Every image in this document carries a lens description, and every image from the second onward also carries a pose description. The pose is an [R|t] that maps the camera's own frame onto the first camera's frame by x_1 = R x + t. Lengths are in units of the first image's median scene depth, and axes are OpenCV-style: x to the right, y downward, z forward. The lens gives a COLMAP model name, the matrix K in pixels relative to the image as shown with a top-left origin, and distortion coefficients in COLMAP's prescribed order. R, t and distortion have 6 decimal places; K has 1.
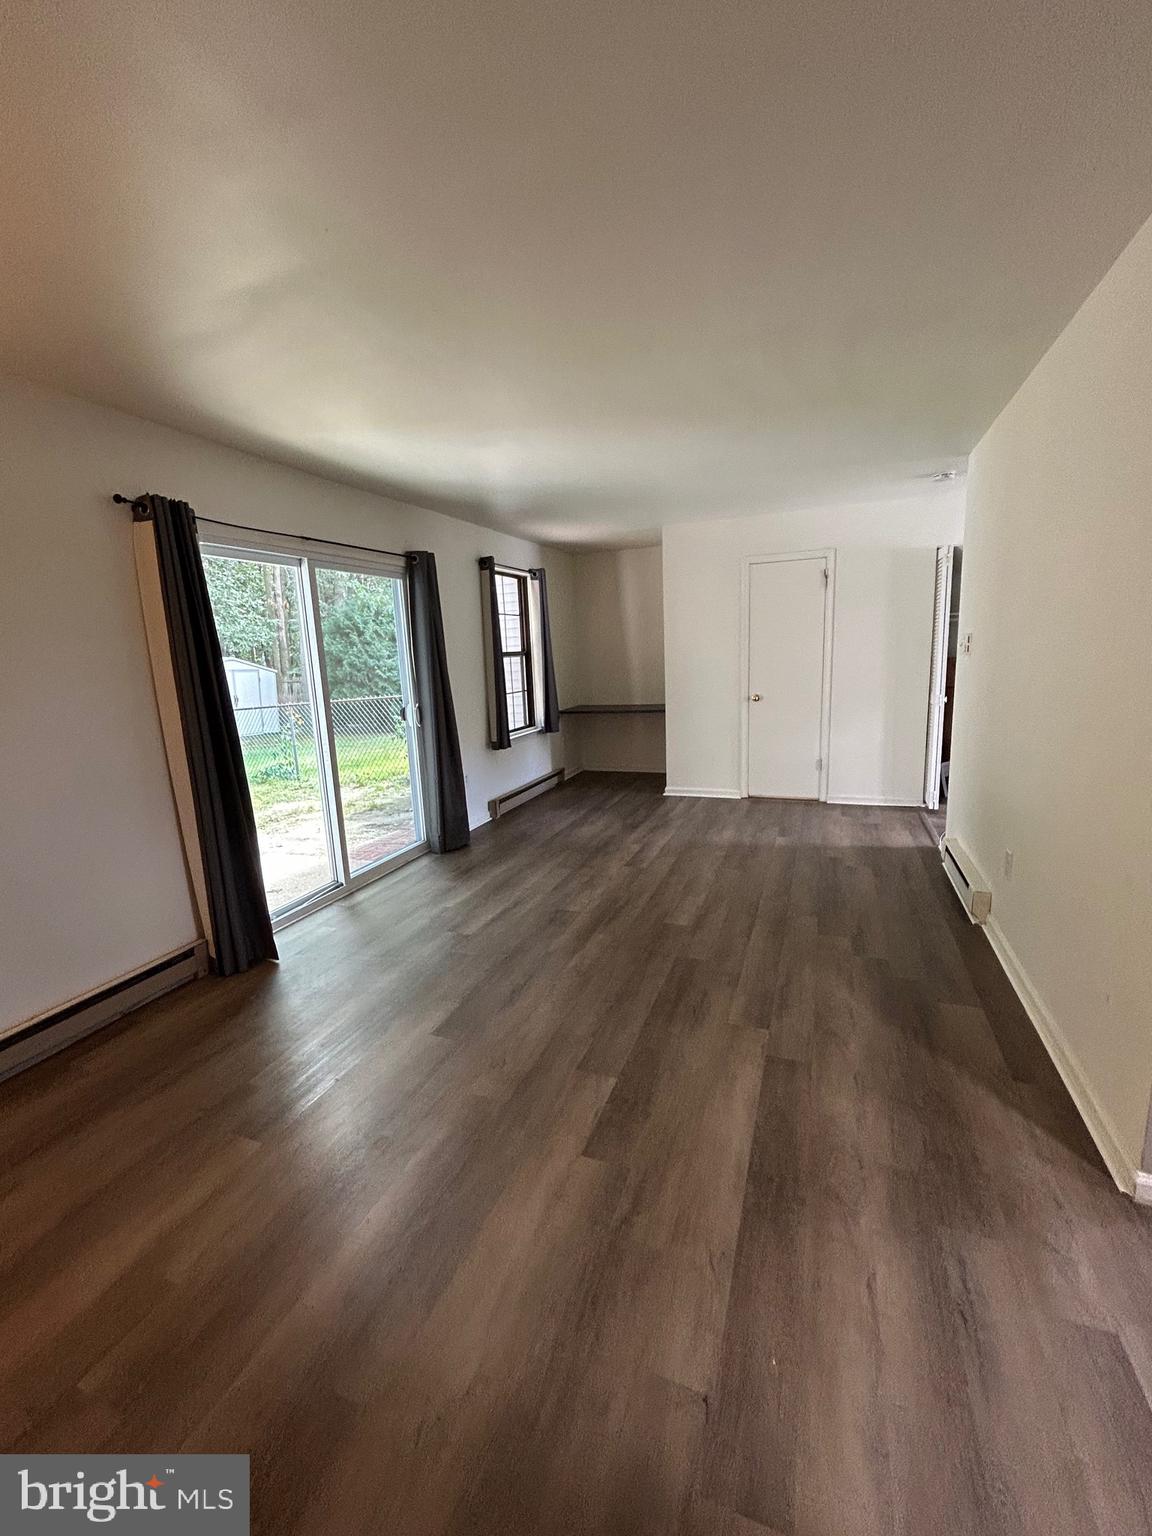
lens RADIAL K [[624.7, 0, 577.6], [0, 624.7, 763.9], [0, 0, 1]] dist [-0.005492, 0.000291]
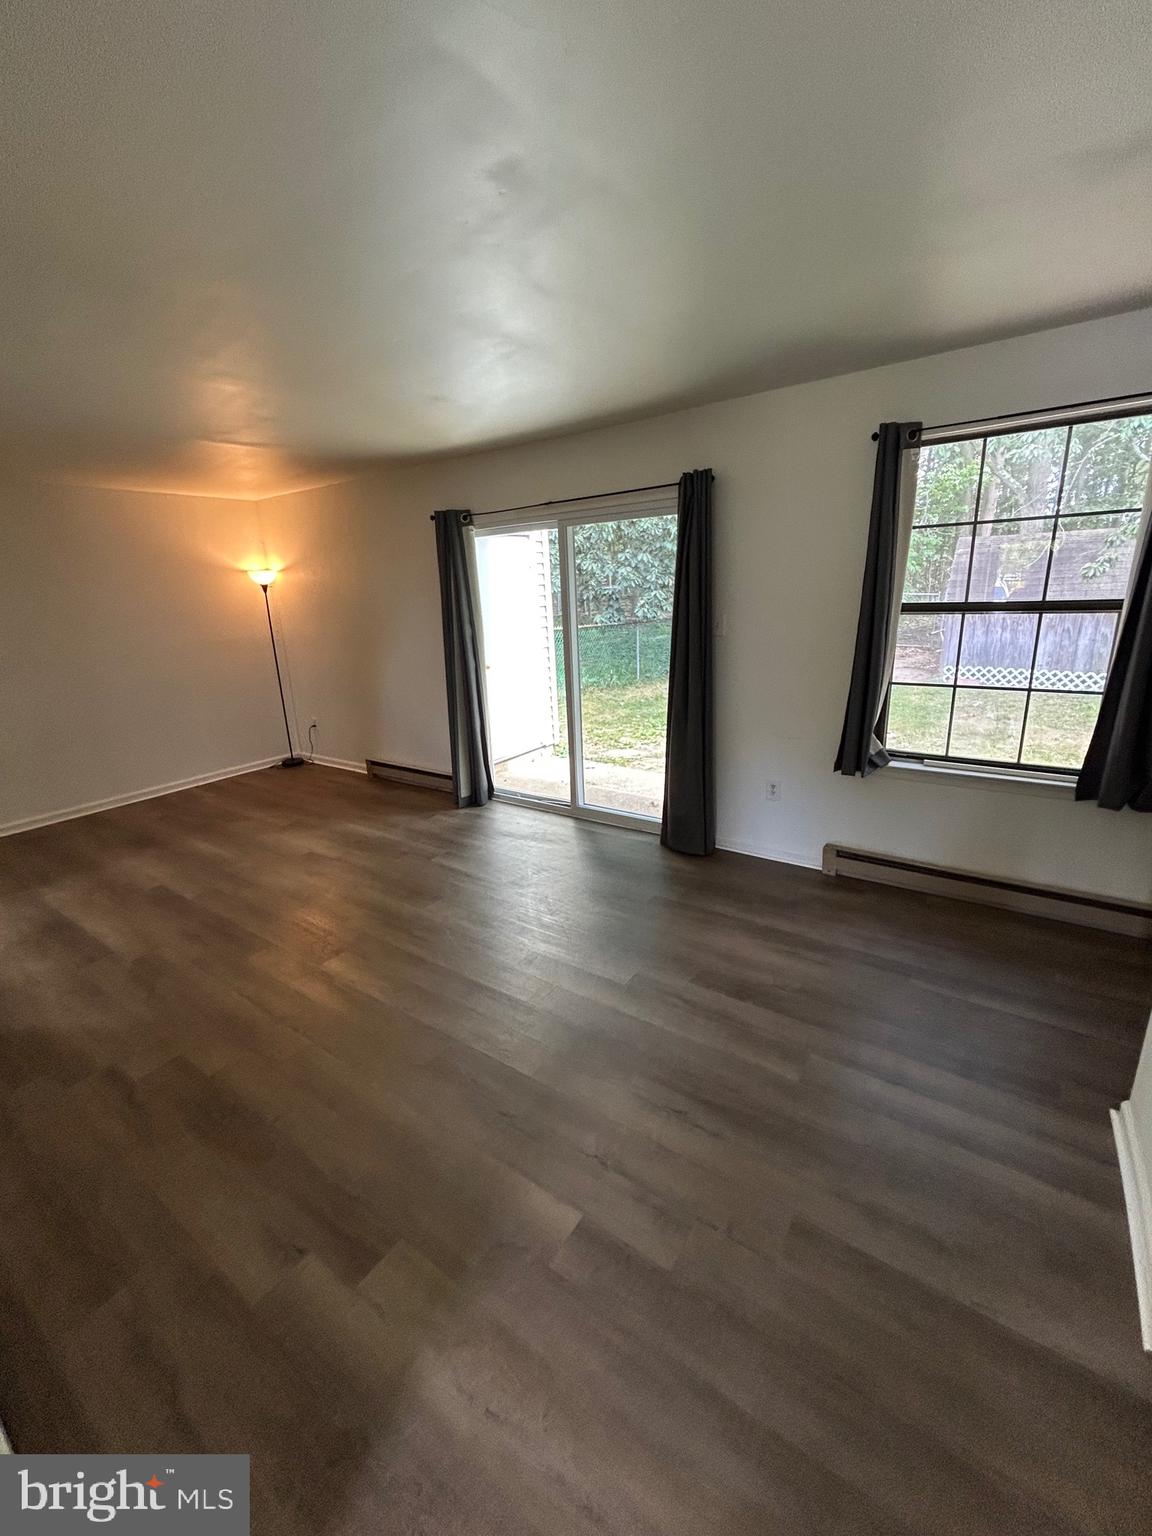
lens RADIAL K [[624.7, 0, 577.6], [0, 624.7, 761.7], [0, 0, 1]] dist [-0.005492, 0.000291]
pose [[-0.228507, 0.312197, -0.922127, 0.815797], [-0.119875, 0.930956, 0.344892, -0.351388], [0.966134, 0.189350, -0.175305, 1.457620]]
